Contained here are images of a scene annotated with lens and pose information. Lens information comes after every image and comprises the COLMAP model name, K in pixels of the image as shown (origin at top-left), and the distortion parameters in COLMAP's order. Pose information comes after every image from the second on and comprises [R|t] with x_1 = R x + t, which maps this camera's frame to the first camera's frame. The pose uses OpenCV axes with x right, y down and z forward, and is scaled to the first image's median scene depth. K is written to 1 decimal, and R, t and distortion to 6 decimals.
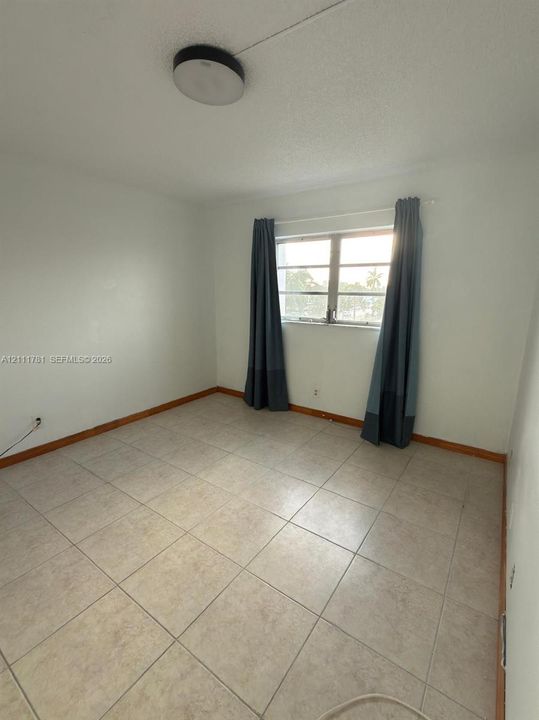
lens RADIAL K [[330.0, 0, 271.7], [0, 330.0, 358.6], [0, 0, 1]] dist [0.001297, -0.000055]
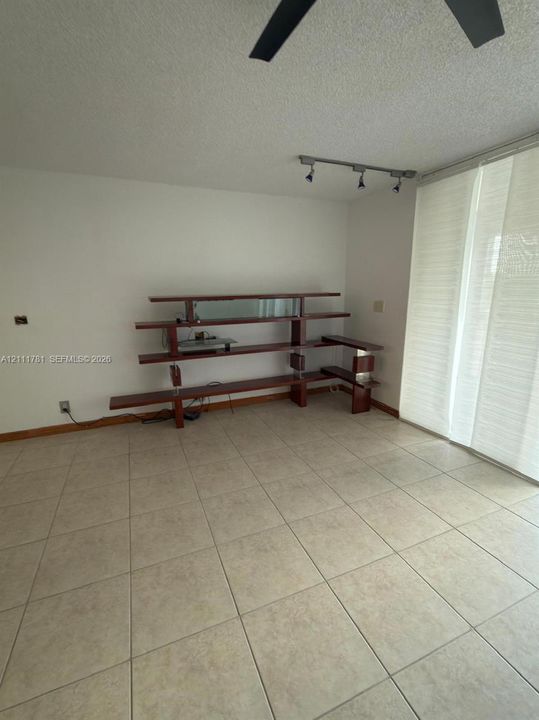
lens RADIAL K [[330.0, 0, 271.7], [0, 330.0, 358.6], [0, 0, 1]] dist [0.001297, -0.000055]
pose [[0.532193, -0.214787, 0.818924, -0.852659], [0.192244, 0.972674, 0.130180, -0.137056], [-0.824508, 0.088153, 0.558942, 0.584964]]
